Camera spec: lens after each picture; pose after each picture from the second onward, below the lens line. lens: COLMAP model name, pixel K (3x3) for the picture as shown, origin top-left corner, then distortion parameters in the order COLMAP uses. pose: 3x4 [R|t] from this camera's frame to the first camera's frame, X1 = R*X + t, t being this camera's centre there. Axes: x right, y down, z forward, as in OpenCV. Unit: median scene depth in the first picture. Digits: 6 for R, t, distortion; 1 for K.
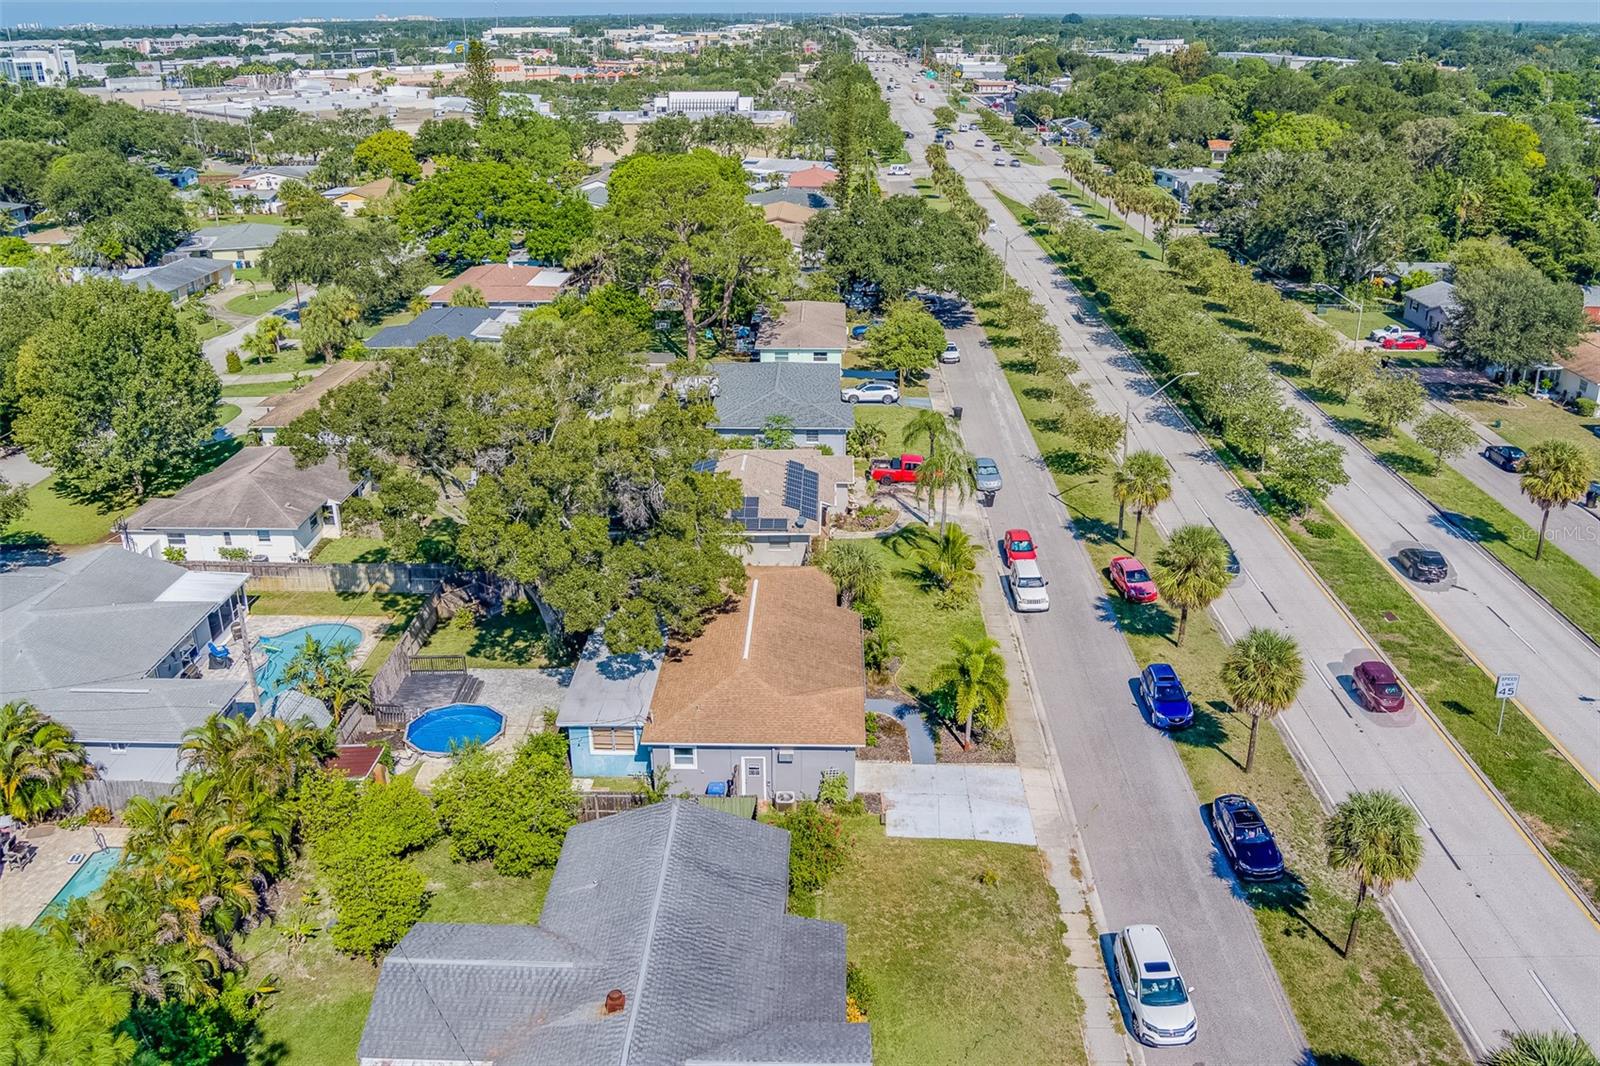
lens RADIAL K [[1288.8, 0, 799.6], [0, 1288.8, 530.1], [0, 0, 1]] dist [-0.071371, 0.036204]
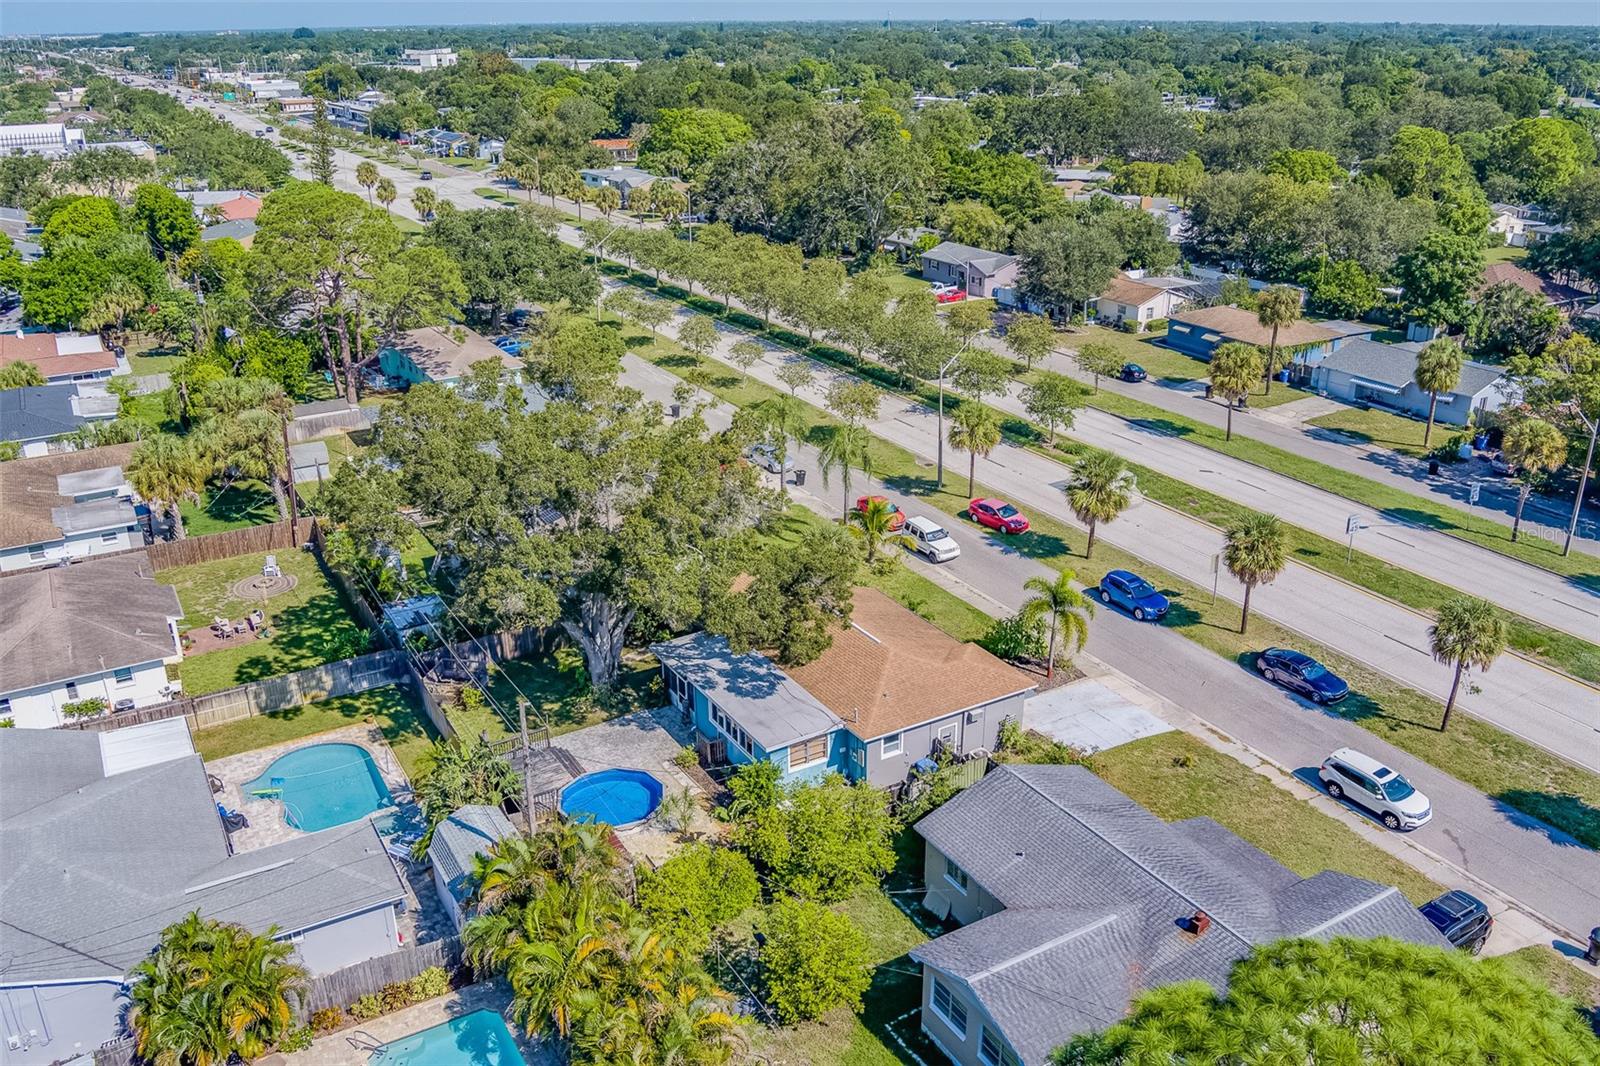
lens RADIAL K [[1288.8, 0, 802.0], [0, 1288.8, 533.0], [0, 0, 1]] dist [-0.071371, 0.036204]
pose [[0.853028, -0.200560, 0.481787, -0.422408], [0.202936, 0.978023, 0.047827, -0.034701], [-0.480791, 0.056974, 0.874982, 0.095145]]
